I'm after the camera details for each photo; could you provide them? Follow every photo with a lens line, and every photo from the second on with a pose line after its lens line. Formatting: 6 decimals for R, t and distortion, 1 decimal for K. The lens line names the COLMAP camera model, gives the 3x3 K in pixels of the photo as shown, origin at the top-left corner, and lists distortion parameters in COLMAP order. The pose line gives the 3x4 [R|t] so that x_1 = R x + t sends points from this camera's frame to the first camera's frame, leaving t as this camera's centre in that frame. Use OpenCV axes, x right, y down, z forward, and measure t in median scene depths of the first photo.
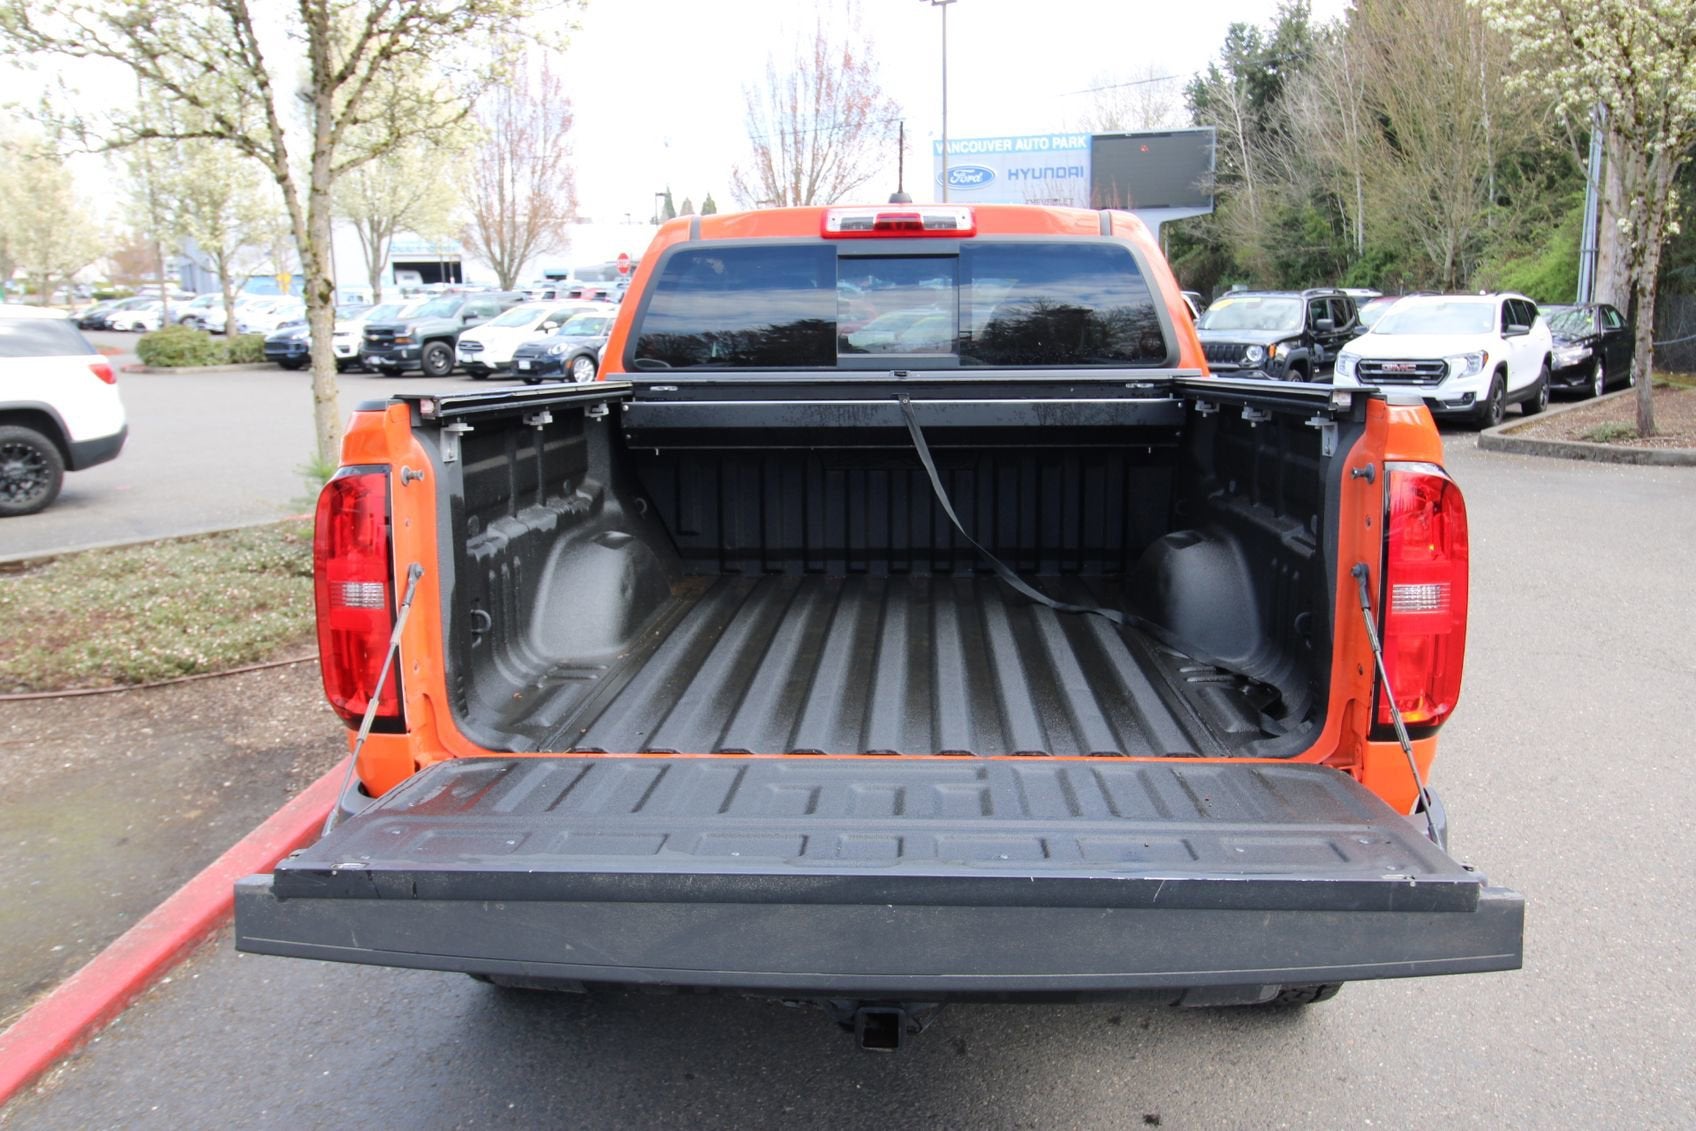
lens RADIAL K [[1322.7, 0, 854.7], [0, 1322.7, 549.7], [0, 0, 1]] dist [0.004299, -0.000717]
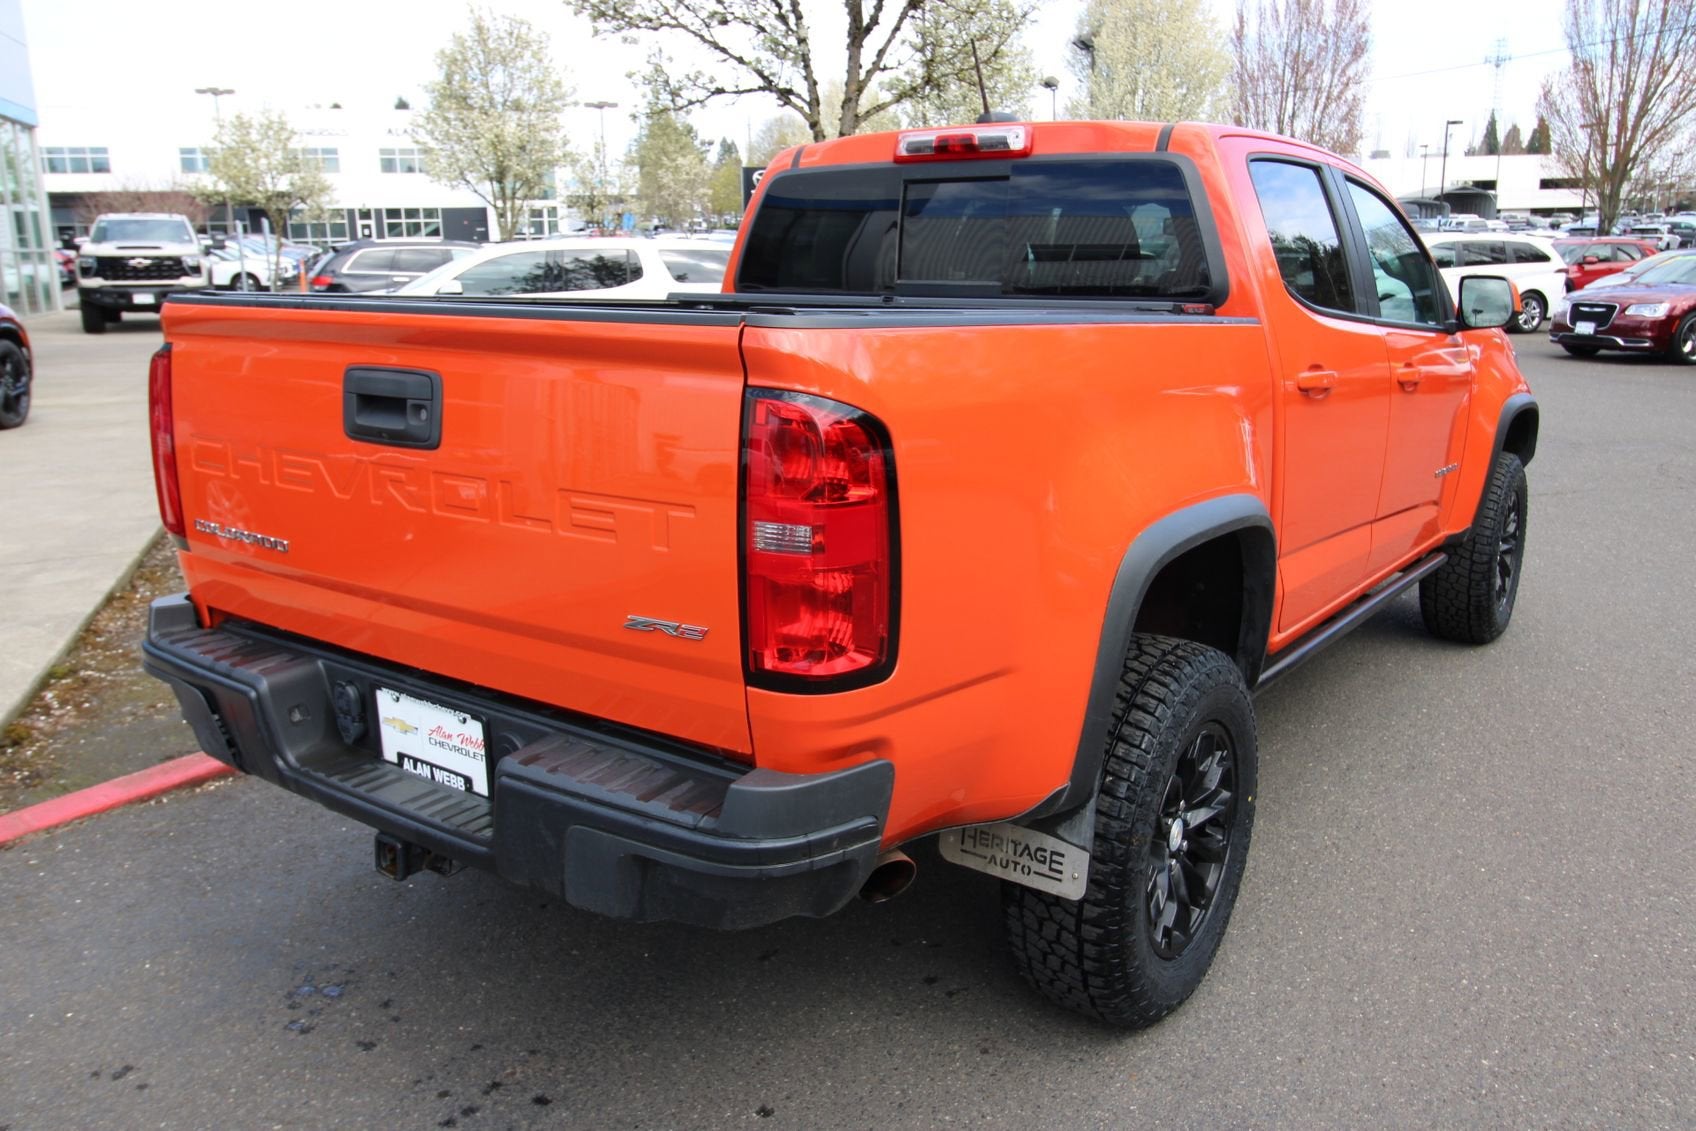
lens RADIAL K [[1322.7, 0, 853.8], [0, 1322.7, 545.6], [0, 0, 1]] dist [0.004299, -0.000717]
pose [[0.841568, 0.124031, -0.525718, 0.111104], [-0.102624, 0.992267, 0.069821, -0.003240], [0.530312, -0.004808, 0.847789, 0.028915]]
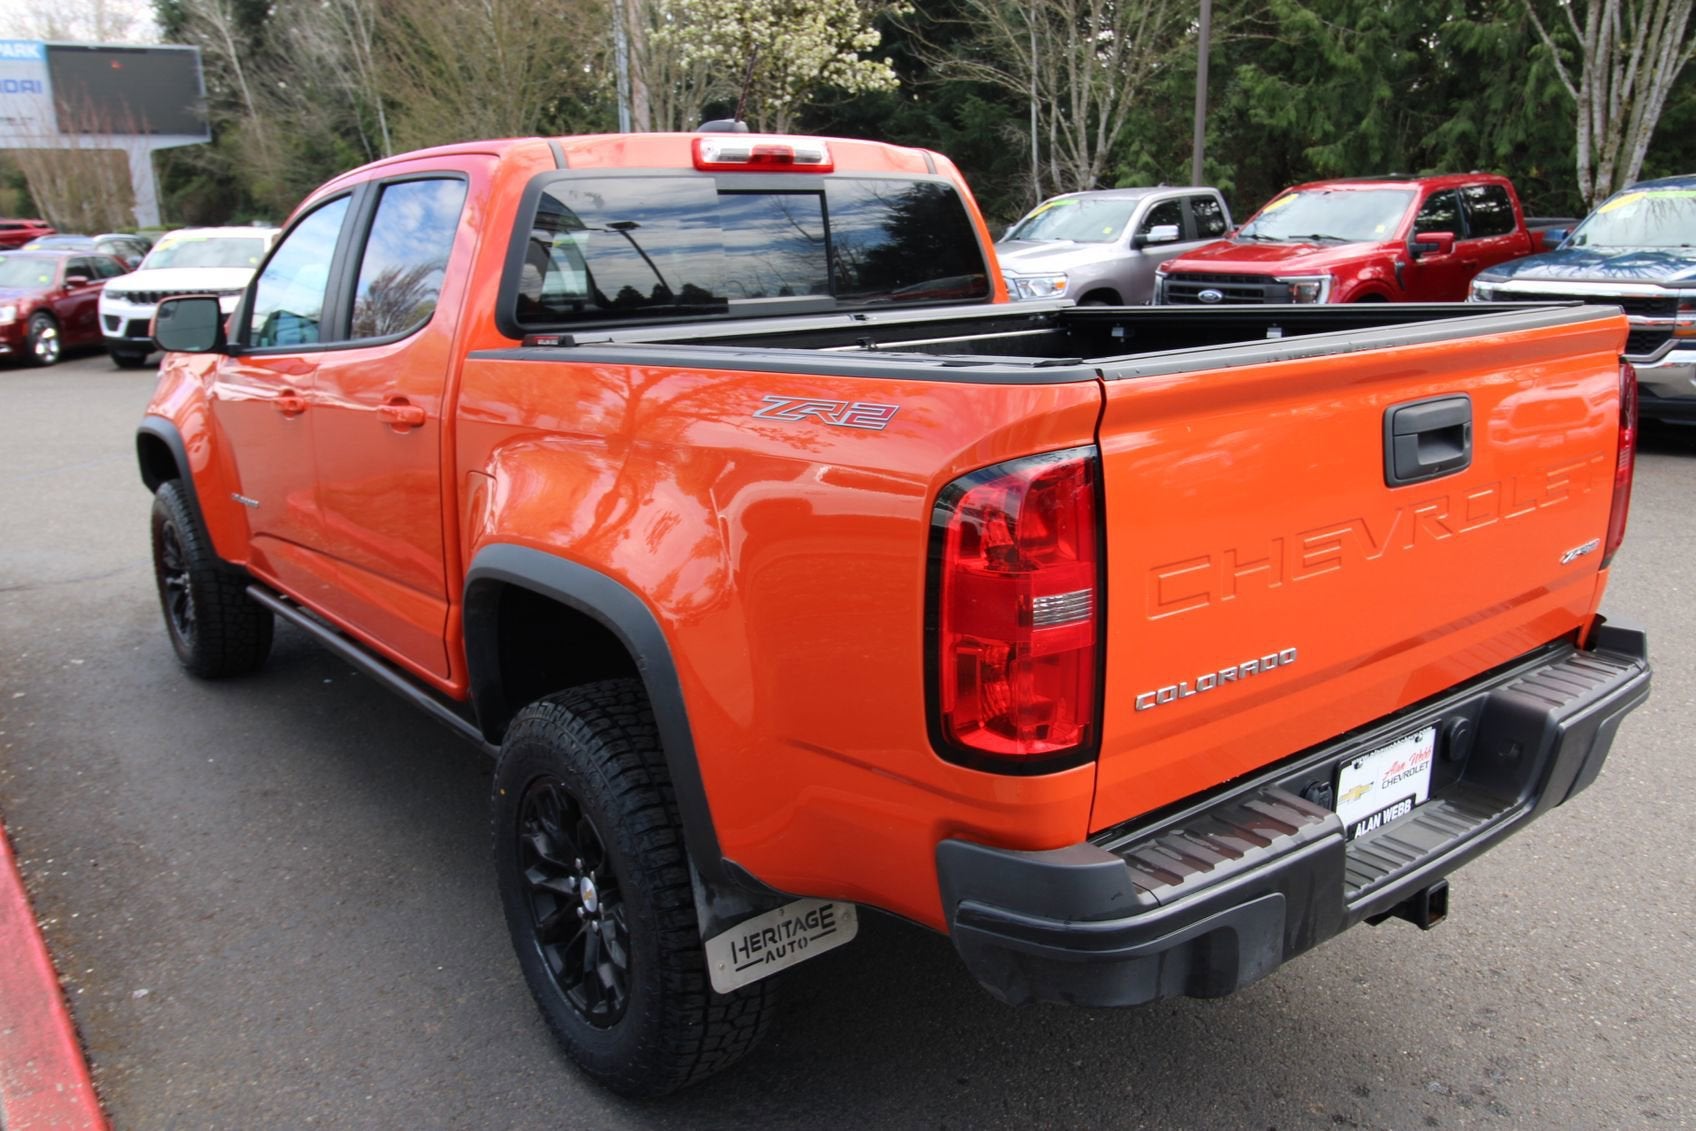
lens RADIAL K [[1322.7, 0, 860.5], [0, 1322.7, 533.2], [0, 0, 1]] dist [0.004299, -0.000717]
pose [[0.749822, -0.151947, 0.643956, -0.119886], [0.129743, 0.988144, 0.082088, -0.011510], [-0.648794, 0.021997, 0.760646, 0.055669]]
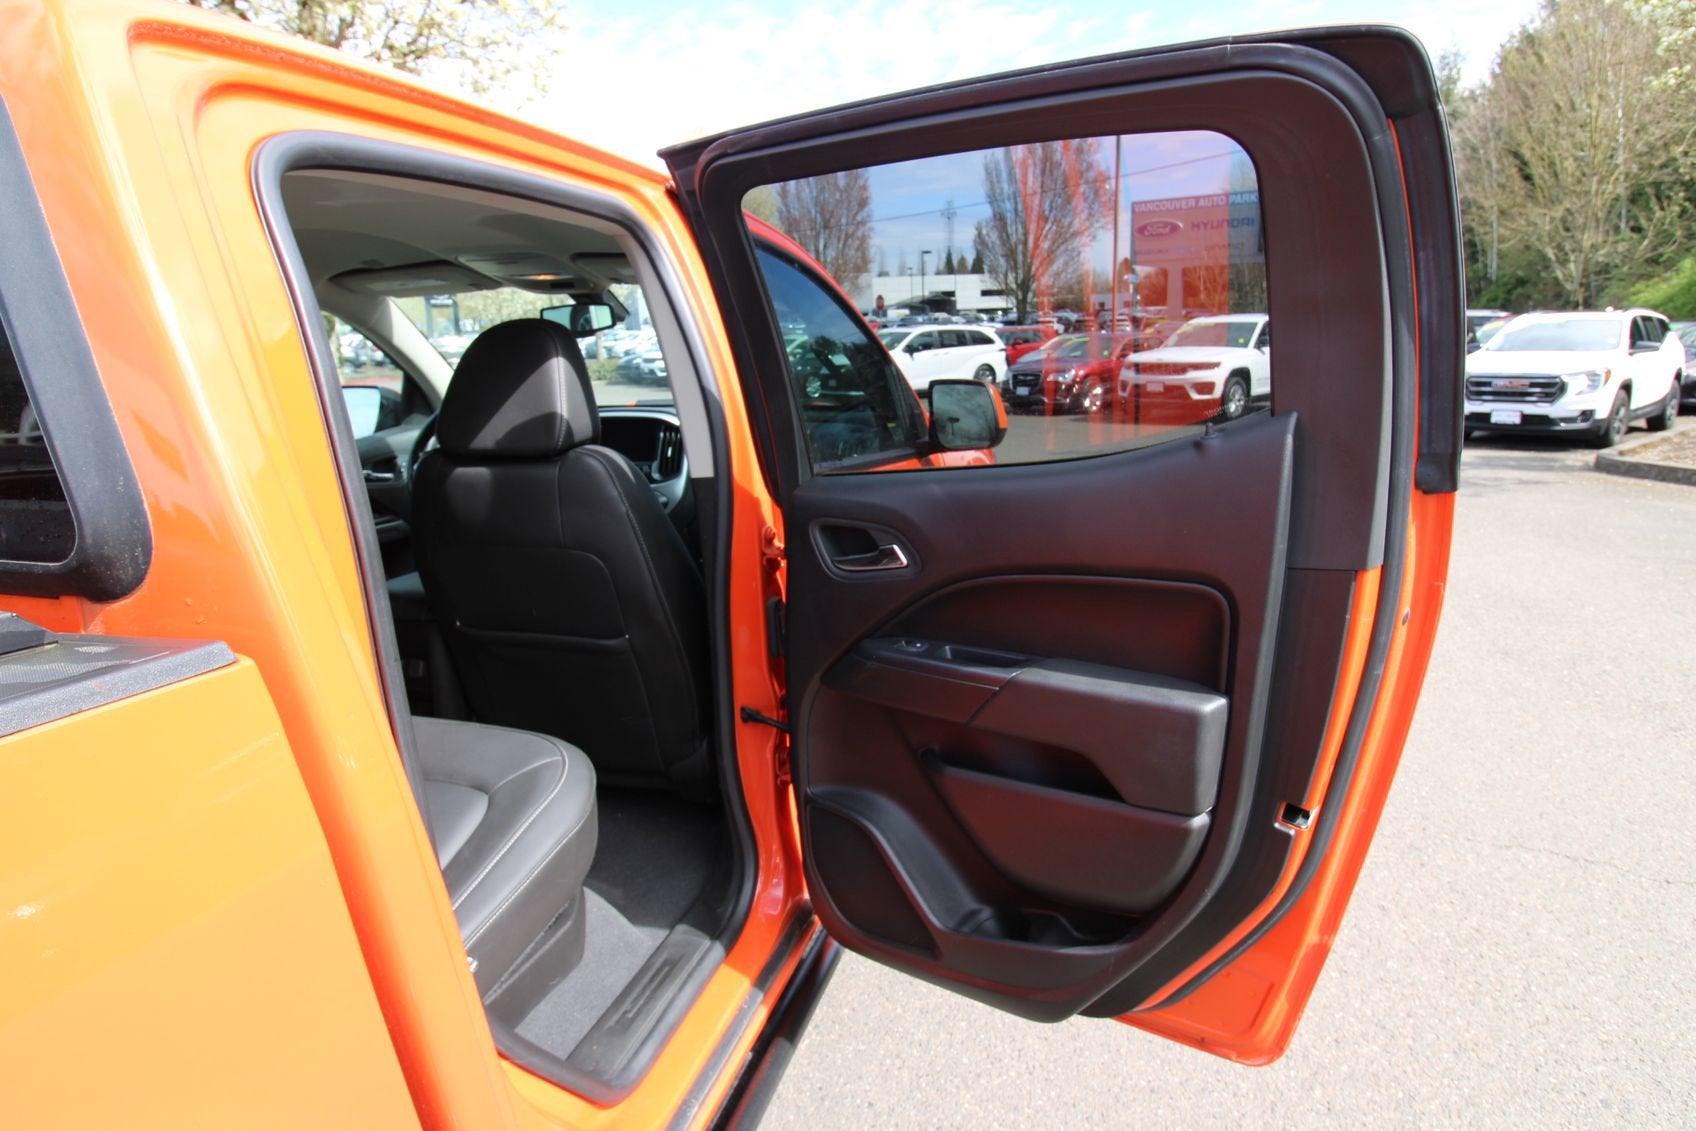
lens RADIAL K [[923.1, 0, 854.7], [0, 923.1, 548.4], [0, 0, 1]] dist [-0.004841, -0.006195]
pose [[0.971615, 0.036587, -0.233720, 0.089011], [-0.025571, 0.998422, 0.049990, -0.033847], [0.235180, -0.042595, 0.971018, 0.186343]]
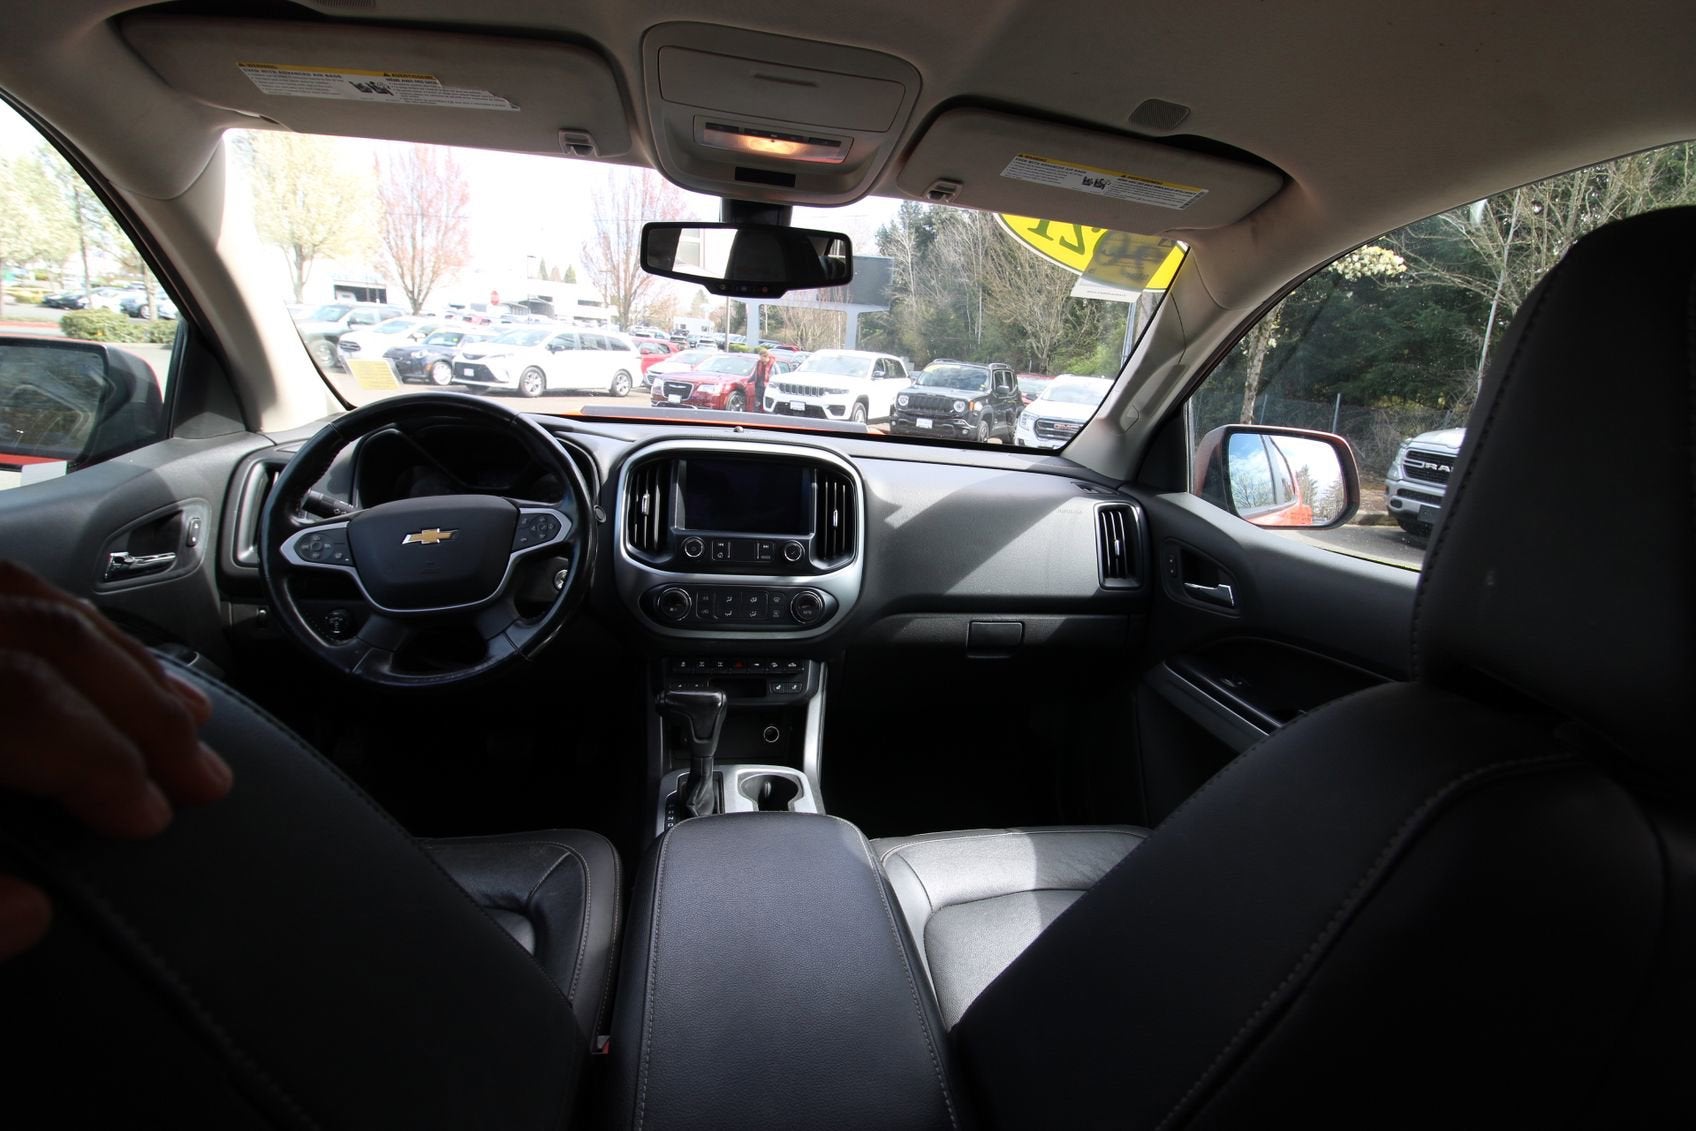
lens RADIAL K [[779.4, 0, 858.8], [0, 779.4, 551.0], [0, 0, 1]] dist [-0.010796, -0.006472]
pose [[0.967188, 0.035663, 0.251546, 0.005316], [-0.051372, 0.997099, 0.056157, -0.042654], [-0.248813, -0.067237, 0.966215, 0.257877]]
